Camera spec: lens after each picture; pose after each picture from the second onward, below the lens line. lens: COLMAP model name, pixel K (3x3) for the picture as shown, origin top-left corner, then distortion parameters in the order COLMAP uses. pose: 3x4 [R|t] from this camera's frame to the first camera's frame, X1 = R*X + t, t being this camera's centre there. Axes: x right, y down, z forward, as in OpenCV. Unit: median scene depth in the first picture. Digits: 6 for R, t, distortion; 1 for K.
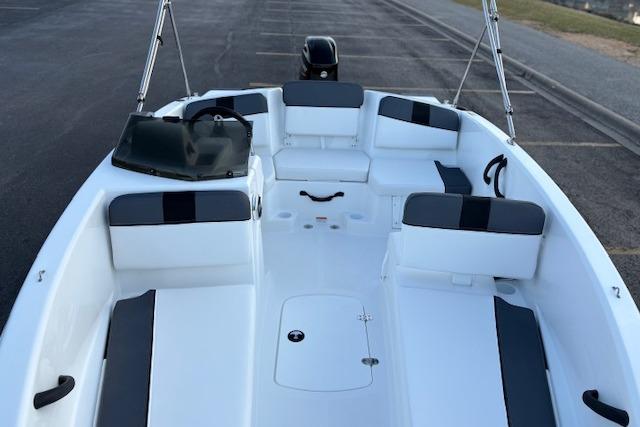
lens RADIAL K [[484.0, 0, 320.0], [0, 484.0, 213.5], [0, 0, 1]] dist [0.083230, -0.108433]
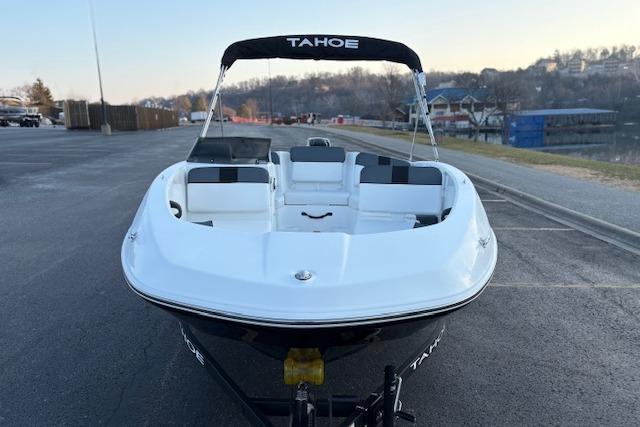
lens RADIAL K [[492.8, 0, 320.0], [0, 492.8, 213.5], [0, 0, 1]] dist [0.047656, -0.071280]
pose [[0.999632, -0.018733, -0.019639, 0.019284], [0.011788, 0.951457, -0.307556, 0.188599], [0.024448, 0.307211, 0.951327, -0.172826]]
